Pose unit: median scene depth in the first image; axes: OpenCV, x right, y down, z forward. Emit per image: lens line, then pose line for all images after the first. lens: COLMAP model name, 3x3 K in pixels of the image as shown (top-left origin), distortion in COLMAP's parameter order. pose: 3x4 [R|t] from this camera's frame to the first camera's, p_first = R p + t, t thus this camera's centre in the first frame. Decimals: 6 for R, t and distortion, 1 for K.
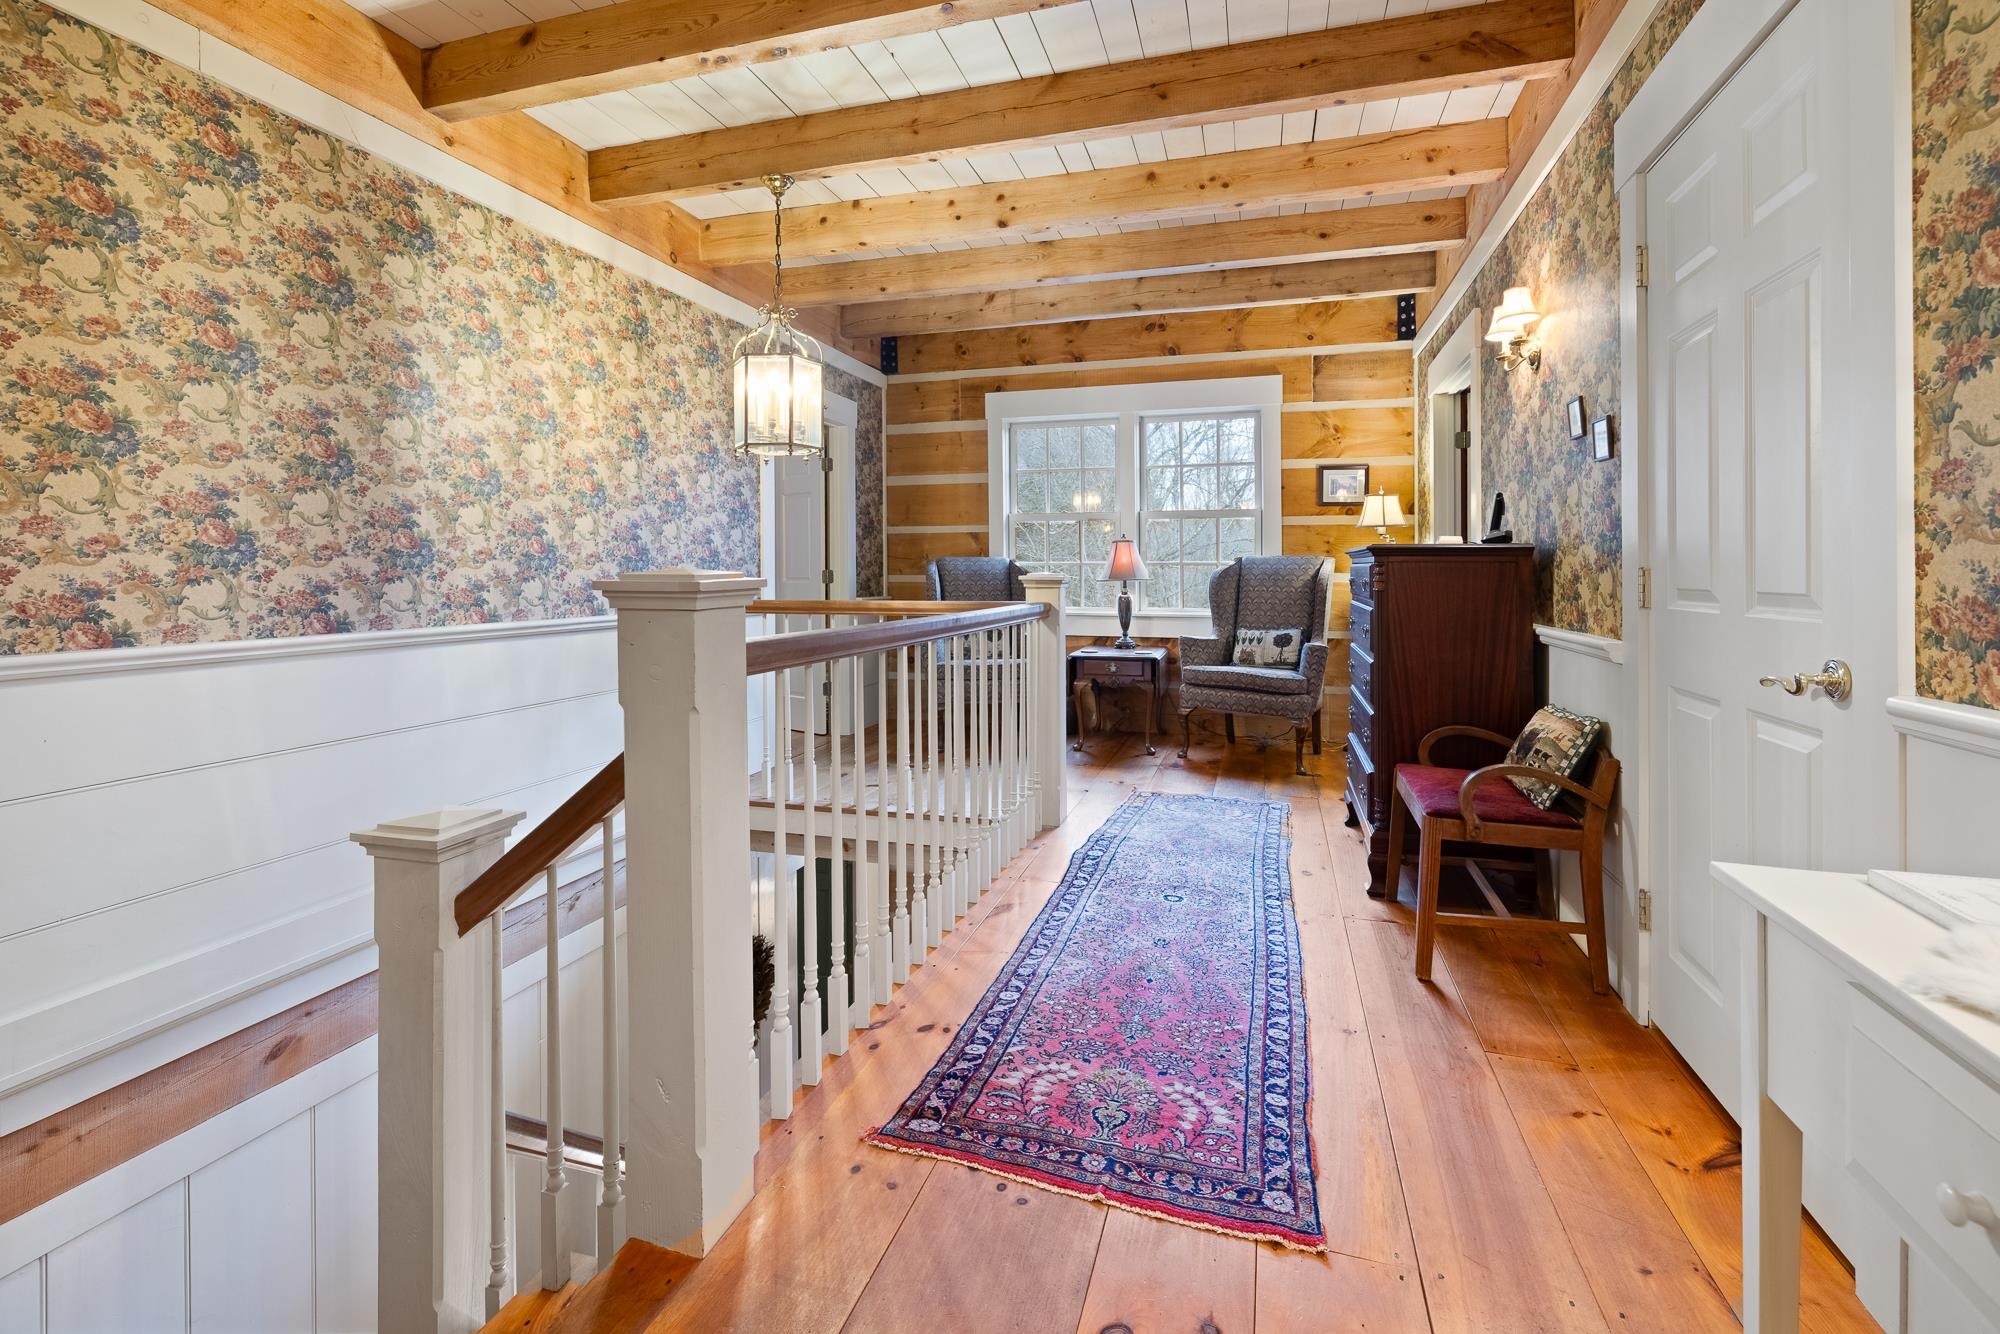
lens RADIAL K [[872.9, 0, 985.9], [0, 872.9, 566.4], [0, 0, 1]] dist [-0.001203, 0.000088]
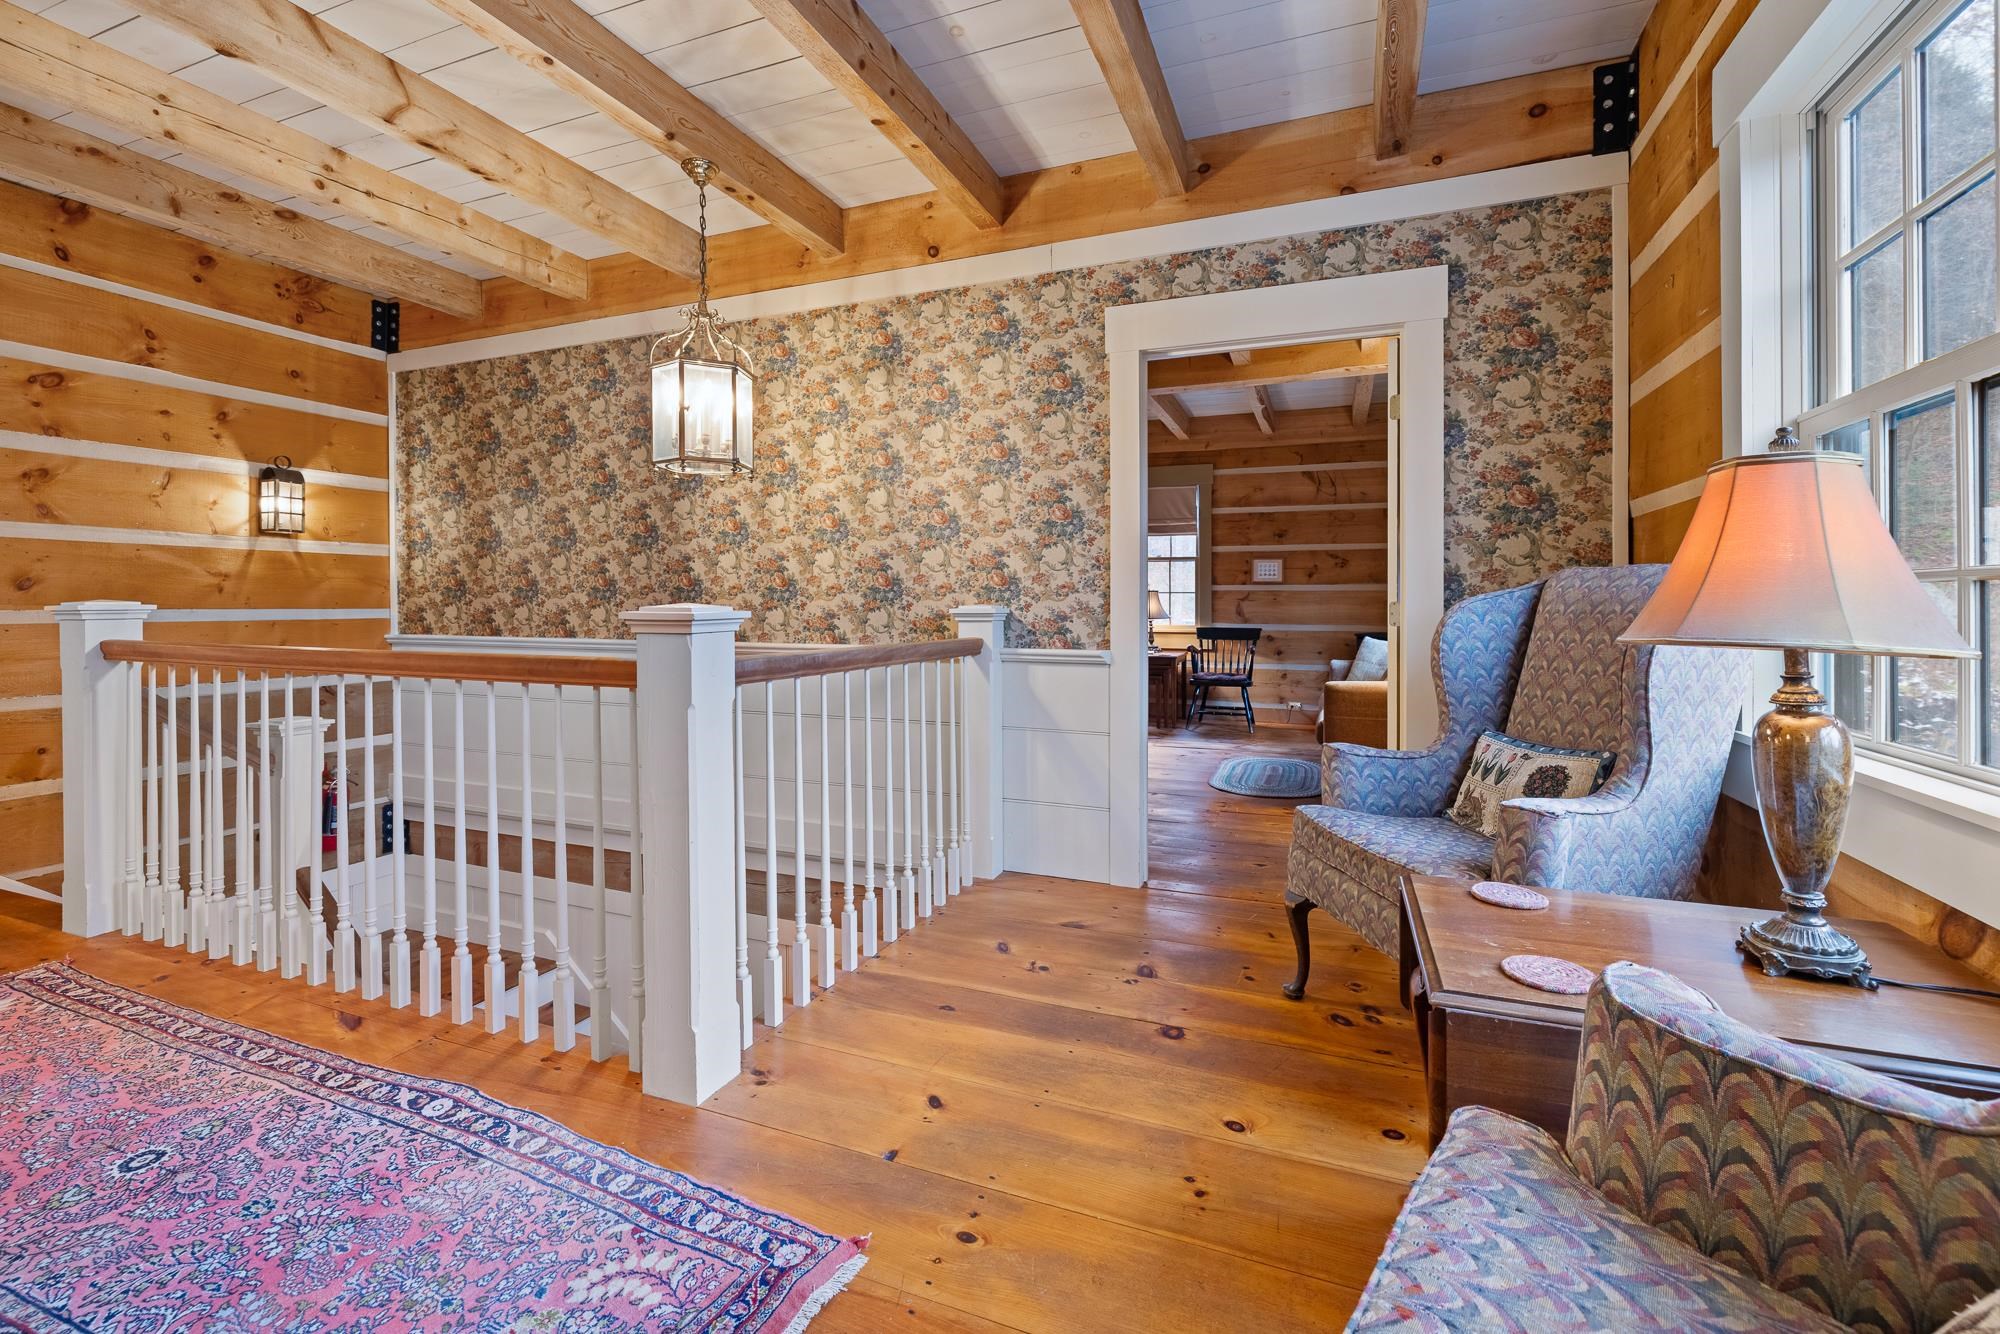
lens RADIAL K [[872.9, 0, 1000.3], [0, 872.9, 604.0], [0, 0, 1]] dist [-0.001203, 0.000088]
pose [[-0.072333, -0.002884, -0.997376, 0.698469], [0.001776, 0.999994, -0.003020, 0.012913], [0.997379, -0.001989, -0.072328, 1.495868]]
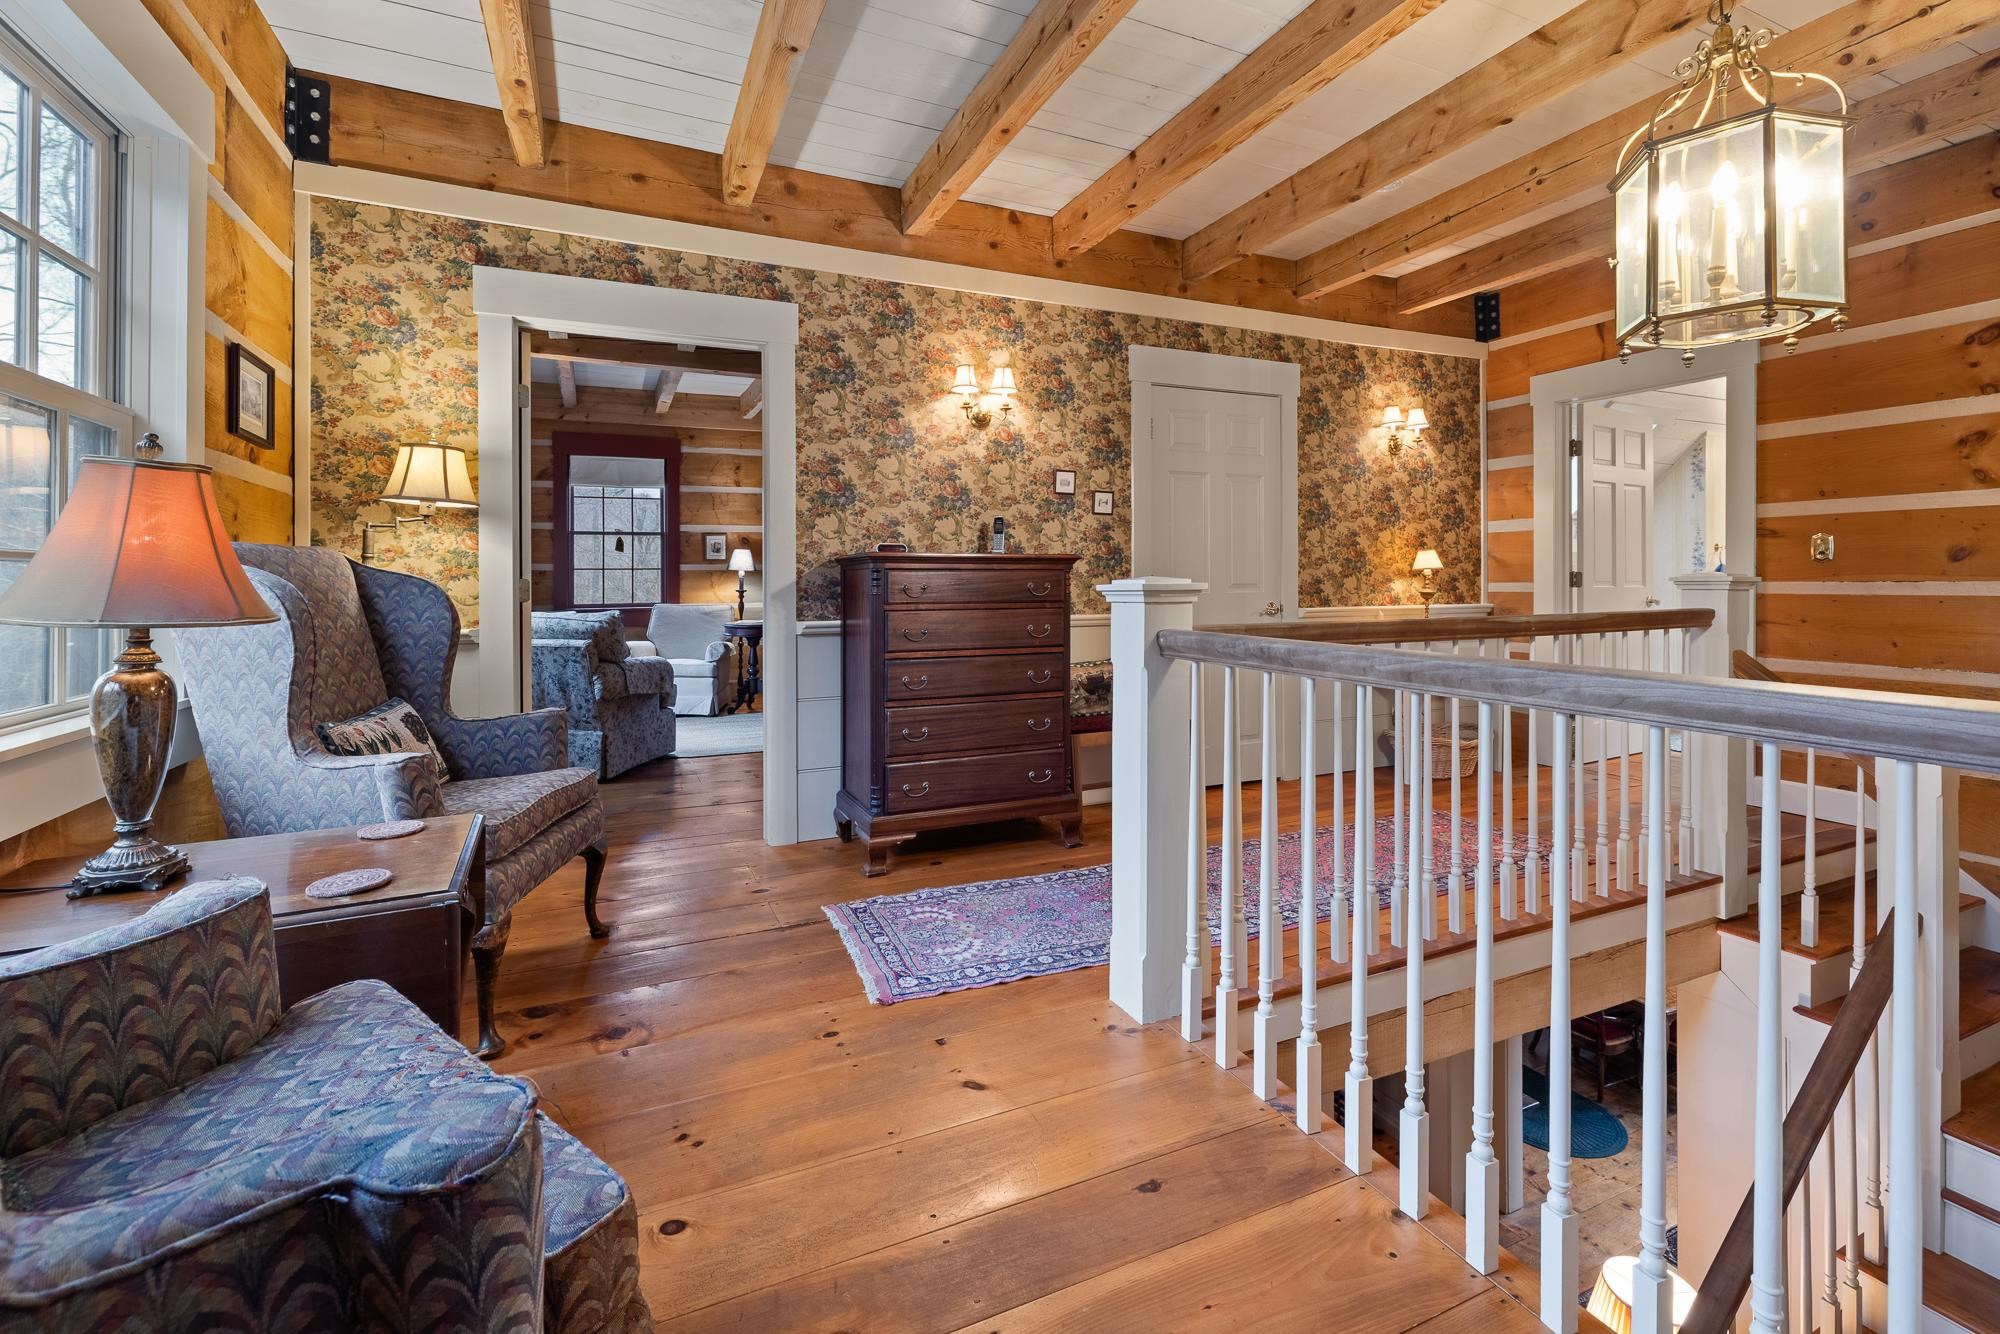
lens RADIAL K [[872.9, 0, 994.2], [0, 872.9, 580.4], [0, 0, 1]] dist [-0.001203, 0.000088]
pose [[-0.666324, -0.003140, 0.745655, -0.373576], [0.000261, 0.999990, 0.004444, 0.008752], [-0.745662, 0.003156, -0.666317, 1.796529]]
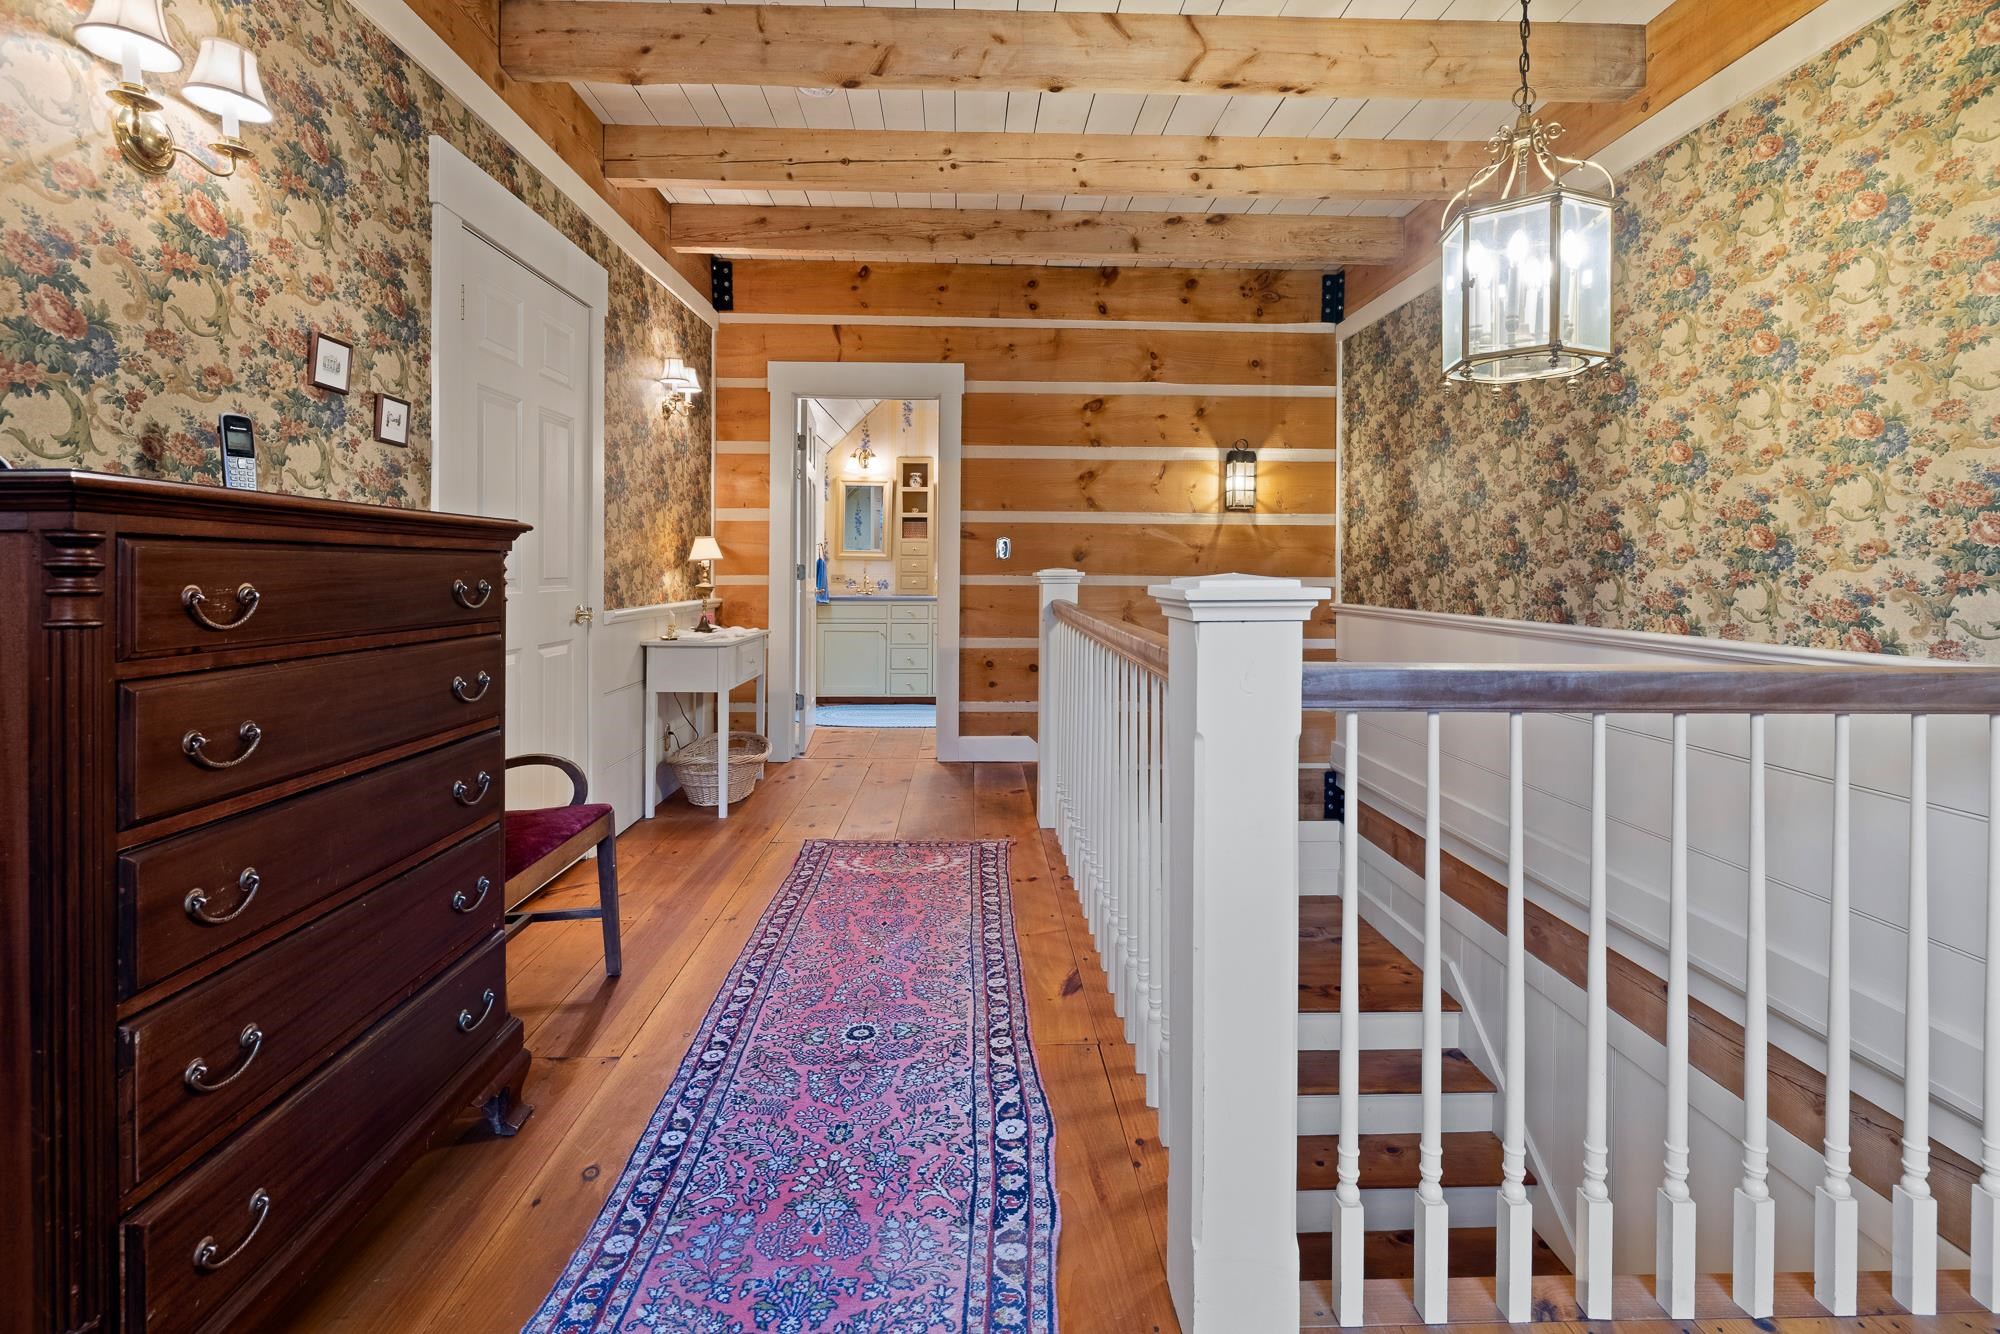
lens RADIAL K [[872.9, 0, 989.5], [0, 872.9, 575.6], [0, 0, 1]] dist [-0.001203, 0.000088]
pose [[-0.942109, -0.006303, -0.335248, 0.329036], [-0.008318, 0.999955, 0.004576, 0.009722], [0.335204, 0.007100, -0.942119, 1.569839]]
